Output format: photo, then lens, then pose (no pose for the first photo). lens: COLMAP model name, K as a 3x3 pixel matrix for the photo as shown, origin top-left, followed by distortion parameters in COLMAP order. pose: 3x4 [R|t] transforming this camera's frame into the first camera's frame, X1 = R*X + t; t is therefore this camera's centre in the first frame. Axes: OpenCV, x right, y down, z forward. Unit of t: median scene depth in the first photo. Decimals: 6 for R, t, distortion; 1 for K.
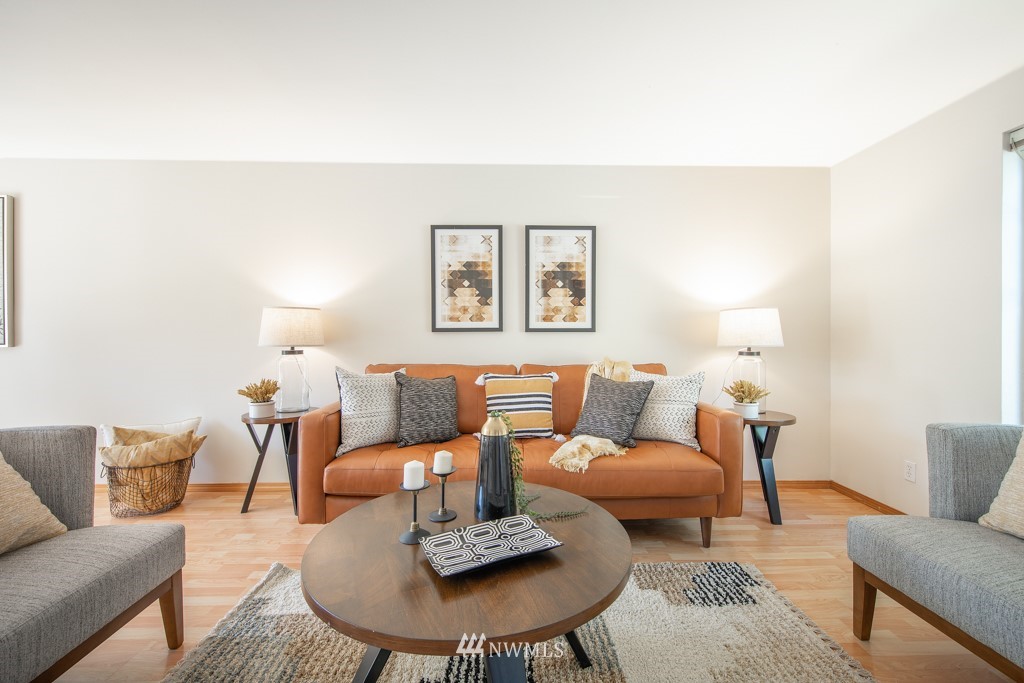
lens RADIAL K [[426.5, 0, 509.1], [0, 426.5, 334.6], [0, 0, 1]] dist [0.007927, -0.000751]
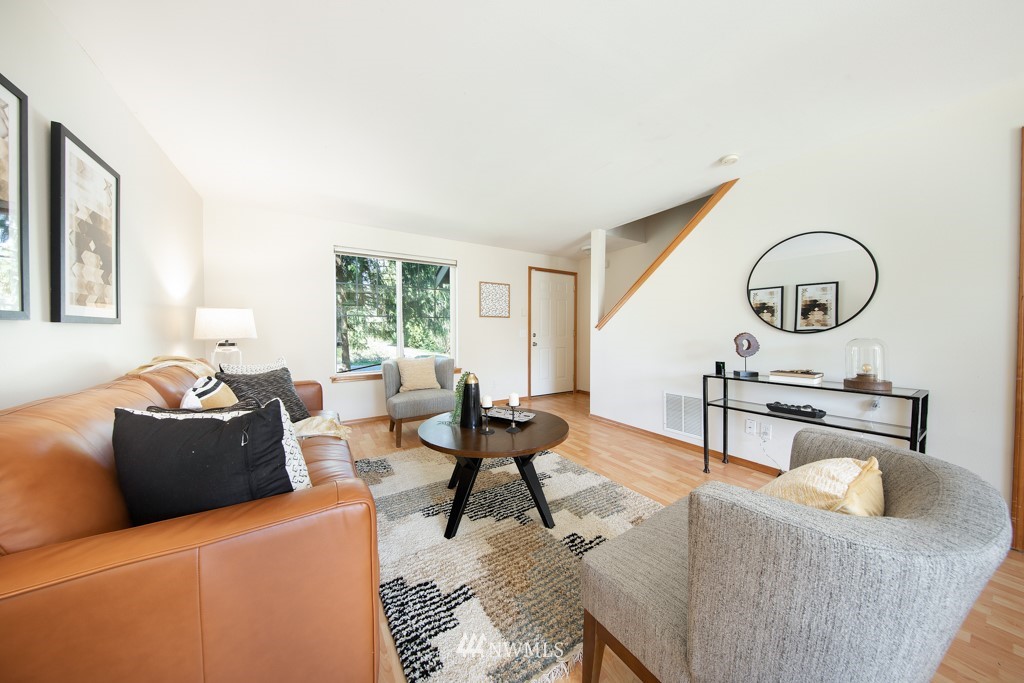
lens RADIAL K [[325.8, 0, 515.4], [0, 325.8, 338.9], [0, 0, 1]] dist [-0.004551, -0.001960]
pose [[-0.526998, -0.021029, 0.849606, -0.609376], [-0.008620, 0.999775, 0.019400, 0.002751], [-0.849823, 0.002900, -0.527061, 0.723167]]
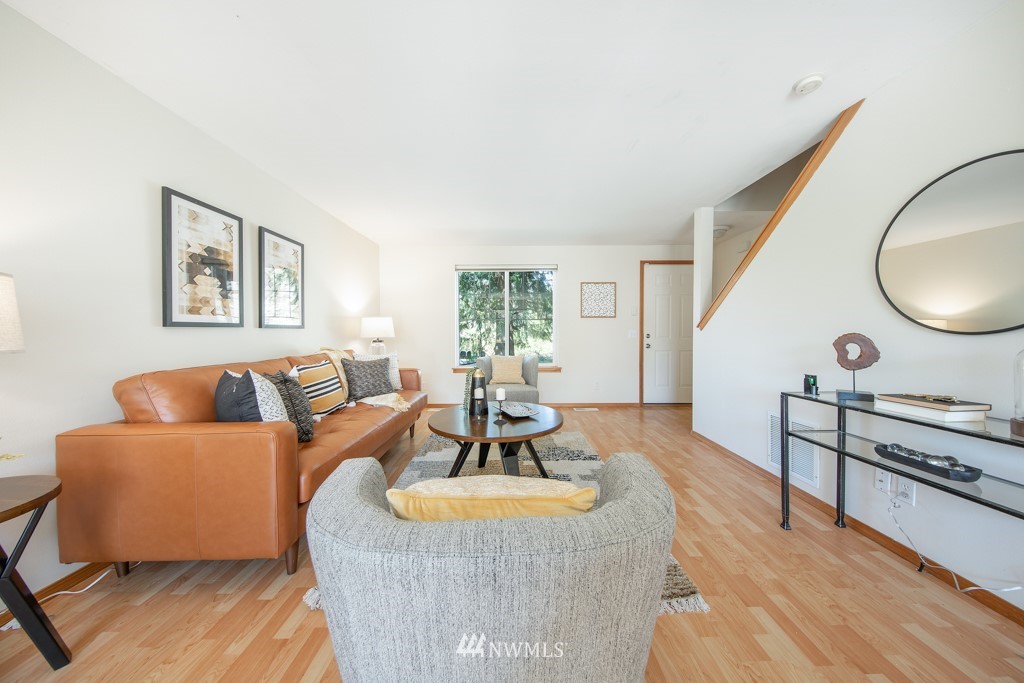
lens RADIAL K [[325.8, 0, 515.2], [0, 325.8, 339.0], [0, 0, 1]] dist [-0.004551, -0.001960]
pose [[0.009935, -0.022027, 0.999708, -0.758810], [-0.006659, 0.999734, 0.022094, -0.000538], [-0.999928, -0.006877, 0.009785, 0.364598]]
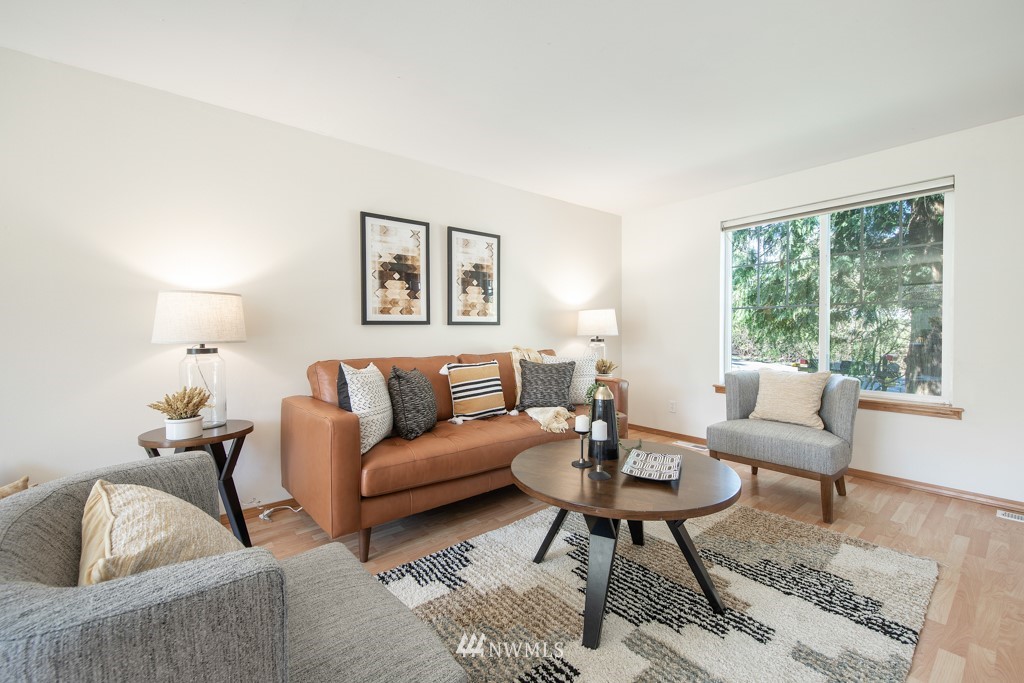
lens RADIAL K [[426.5, 0, 510.5], [0, 426.5, 340.0], [0, 0, 1]] dist [0.007927, -0.000751]
pose [[0.787557, -0.019617, 0.615929, -0.509076], [-0.000995, 0.999451, 0.033105, -0.004334], [-0.616241, -0.026685, 0.787106, 0.045495]]
